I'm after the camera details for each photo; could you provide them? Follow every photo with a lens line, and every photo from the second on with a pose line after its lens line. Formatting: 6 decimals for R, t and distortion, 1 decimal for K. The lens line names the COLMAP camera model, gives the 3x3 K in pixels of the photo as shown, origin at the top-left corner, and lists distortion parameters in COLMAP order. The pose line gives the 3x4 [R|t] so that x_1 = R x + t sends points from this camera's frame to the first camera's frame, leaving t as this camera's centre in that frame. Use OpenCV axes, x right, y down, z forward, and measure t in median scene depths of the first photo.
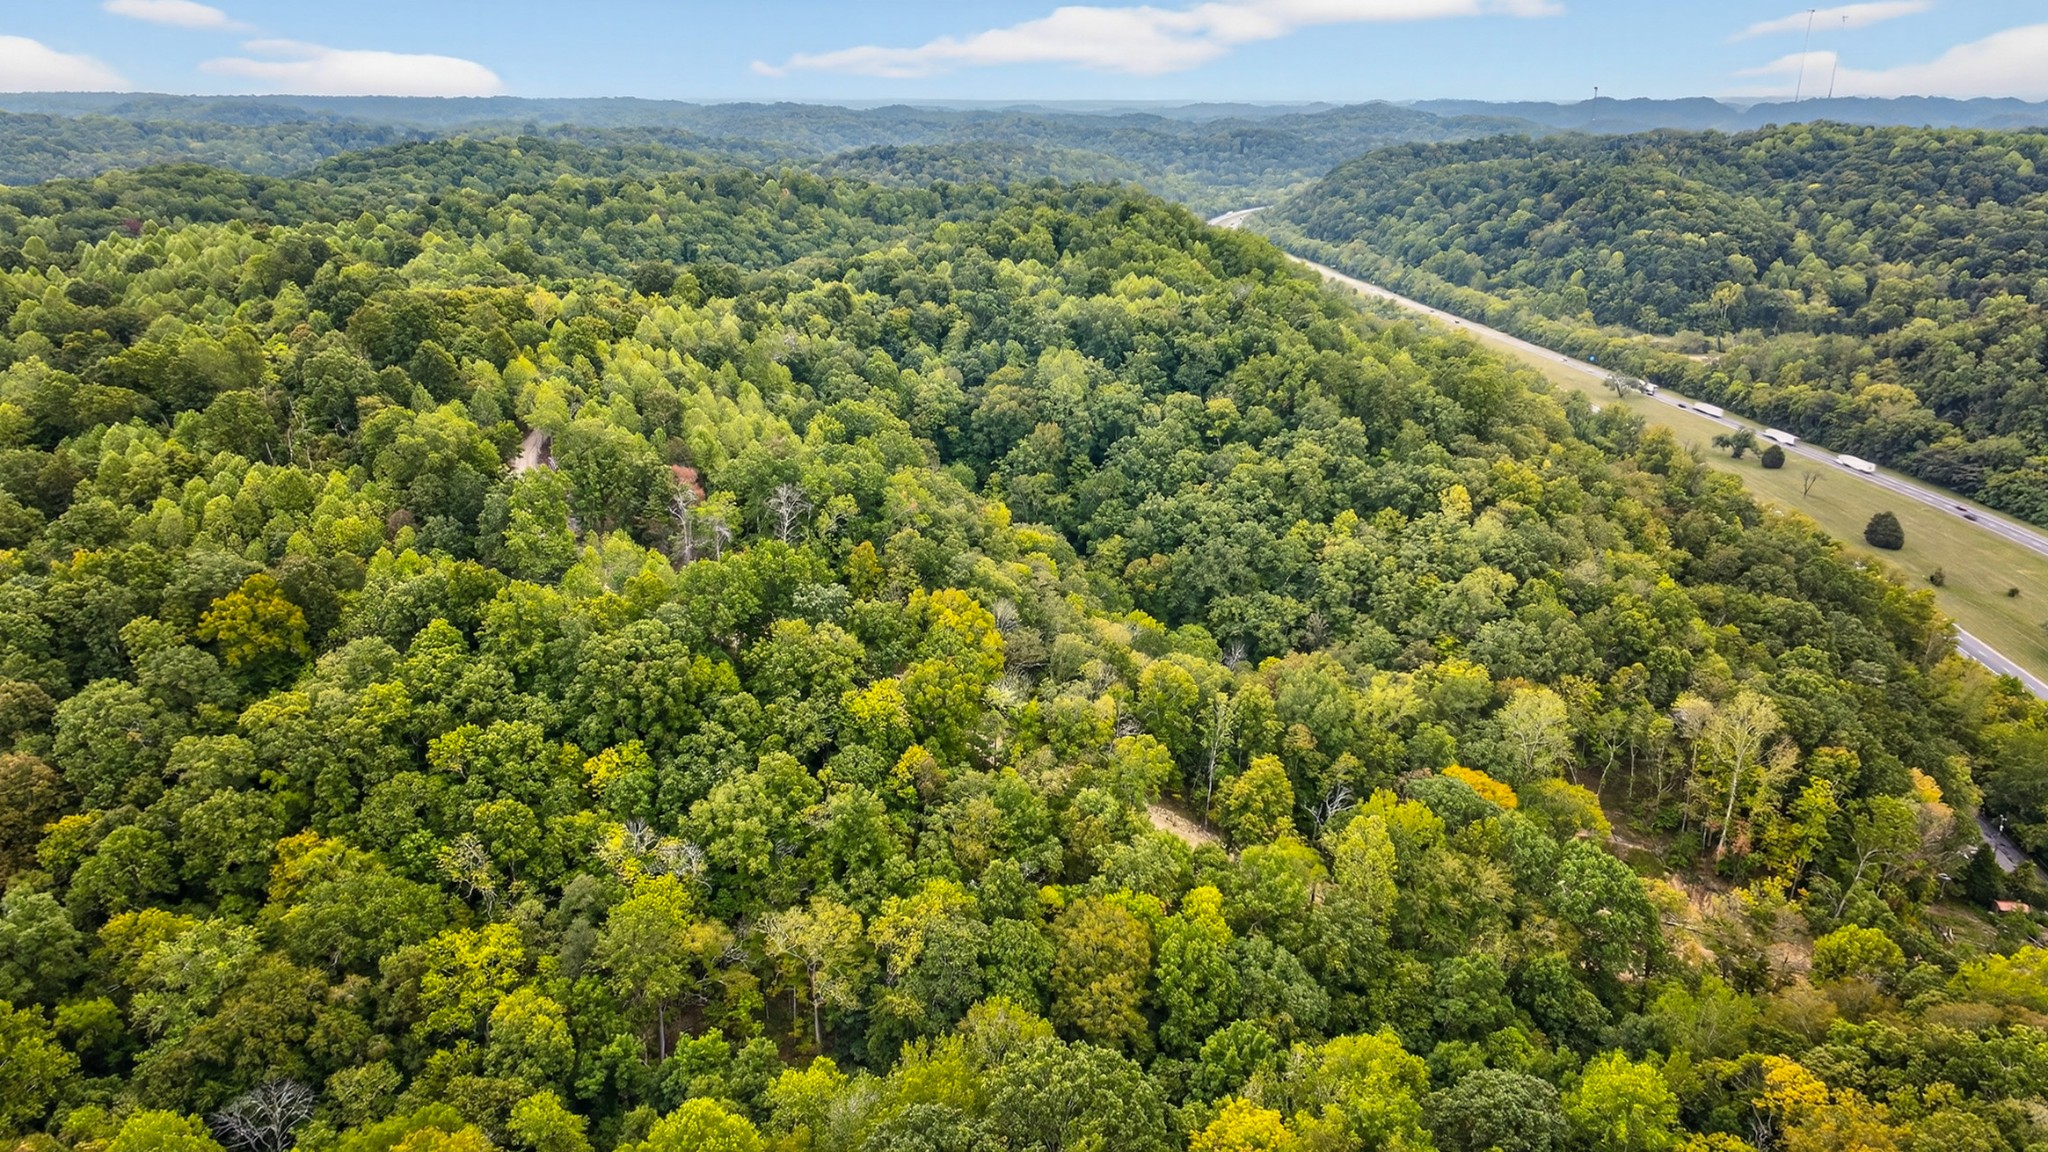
lens RADIAL K [[1396.6, 0, 1023.3], [0, 1396.6, 577.1], [0, 0, 1]] dist [0.024574, -0.006275]
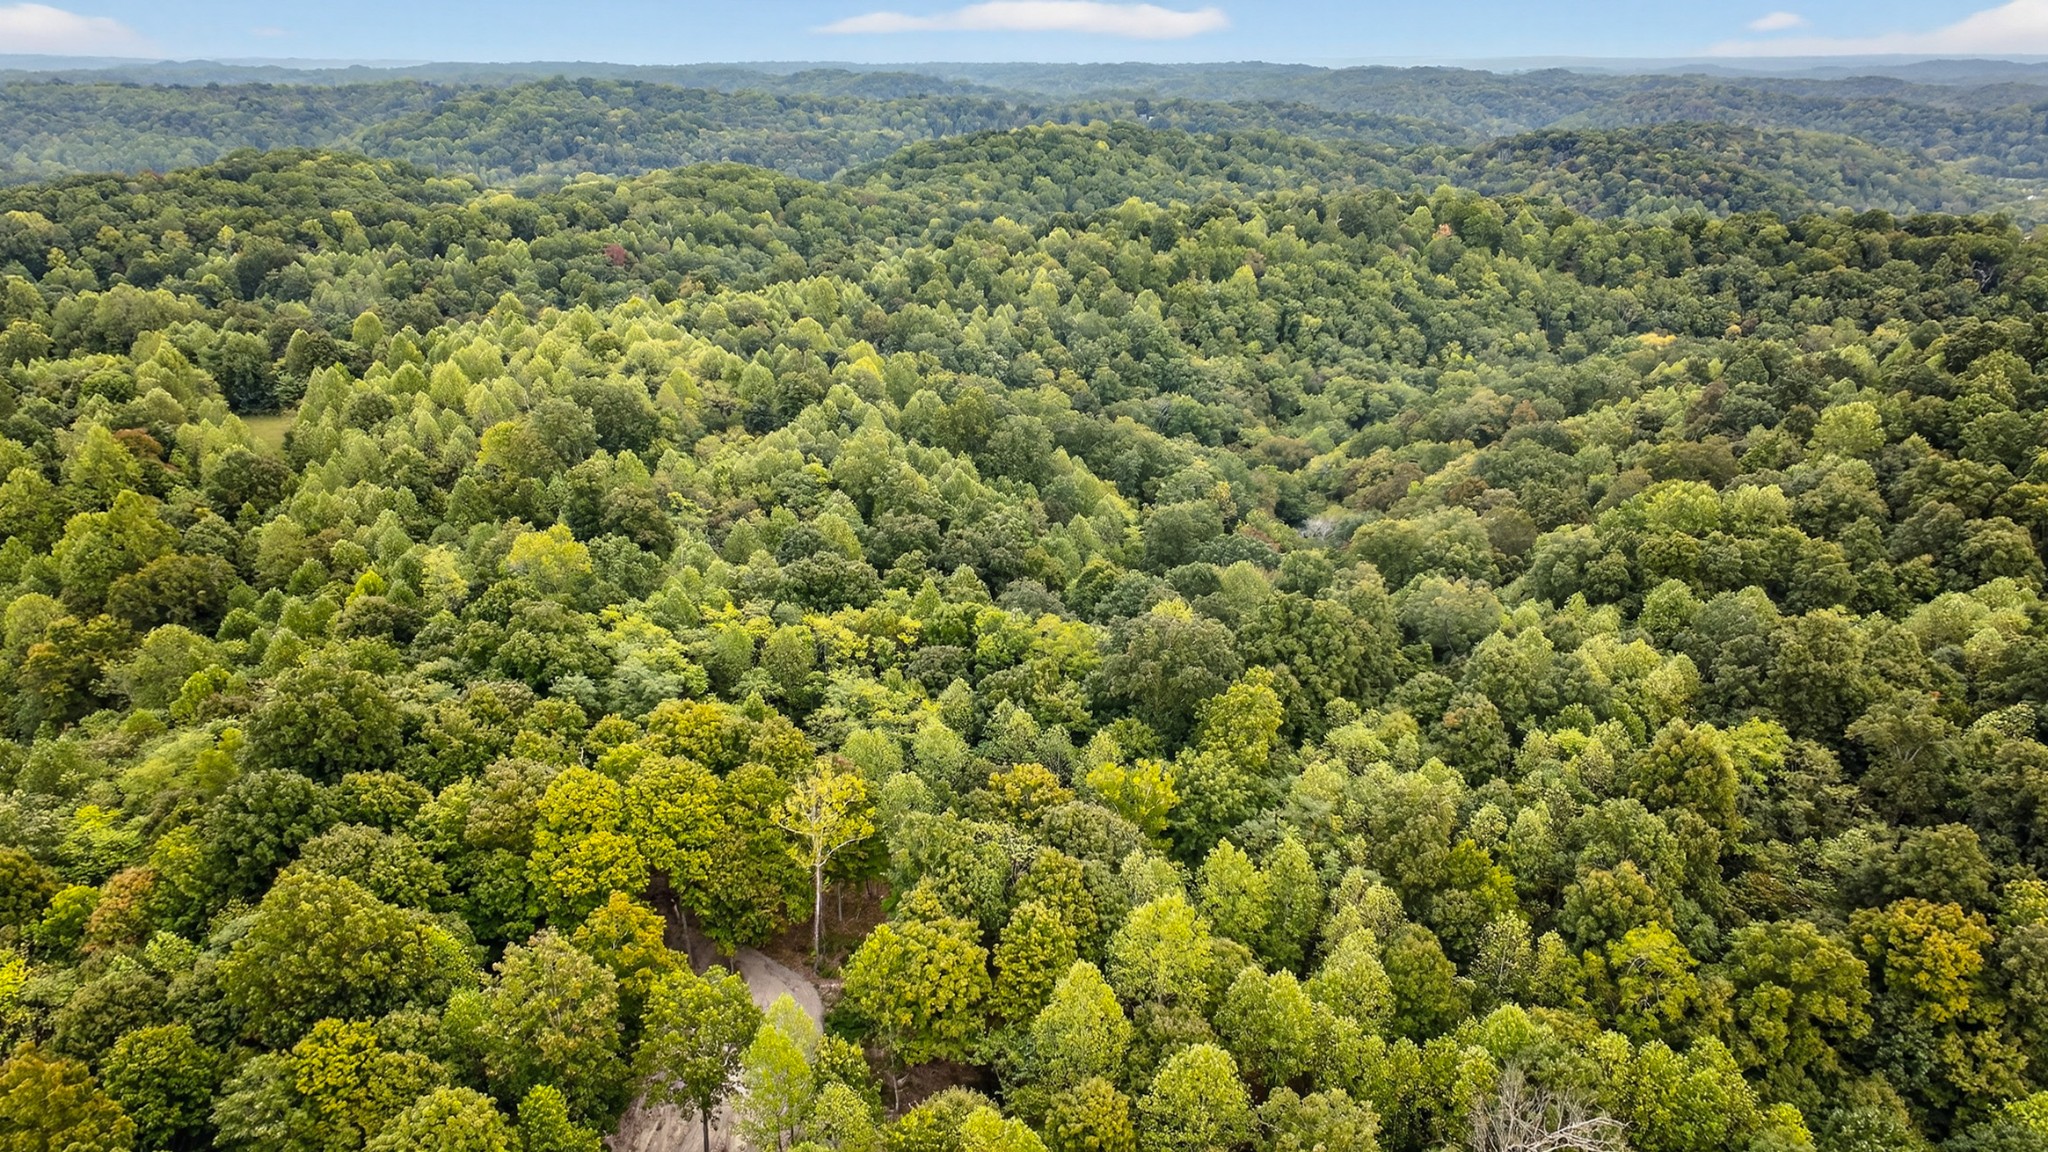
lens RADIAL K [[1401.3, 0, 1021.8], [0, 1401.3, 571.3], [0, 0, 1]] dist [0.025668, -0.006481]
pose [[0.914307, 0.135519, -0.381677, -0.192462], [-0.127810, 0.990749, 0.045609, -0.301013], [0.384327, 0.007081, 0.923170, 0.771138]]
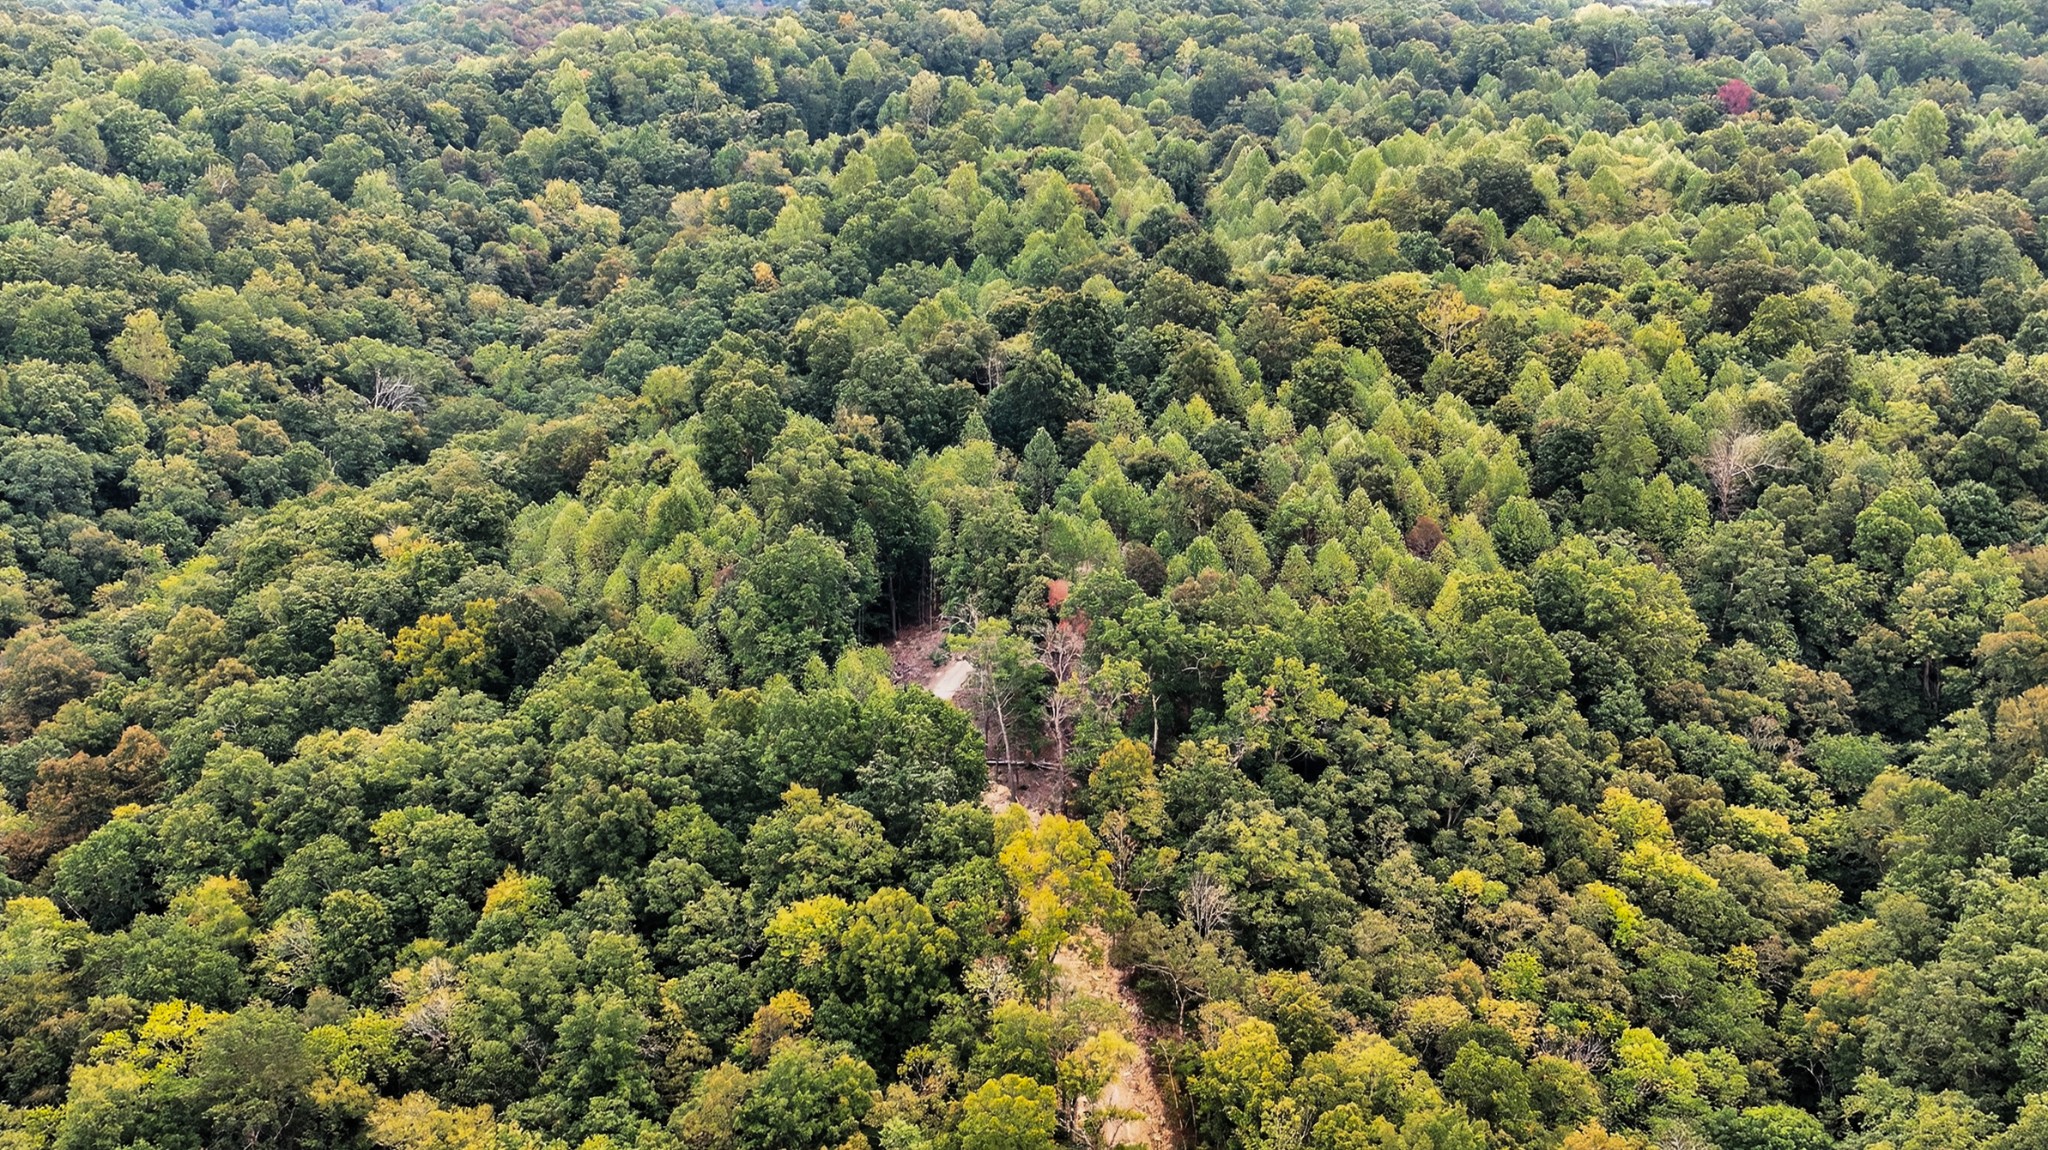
lens RADIAL K [[4042.3, 0, 1024.0], [0, 4042.3, 575.0], [0, 0, 1]] dist [0.497200, 5.720868]
pose [[0.573787, 0.161026, -0.803019, 0.960304], [-0.258832, 0.965883, 0.008740, -0.074212], [0.777029, 0.202832, 0.595890, -0.080806]]
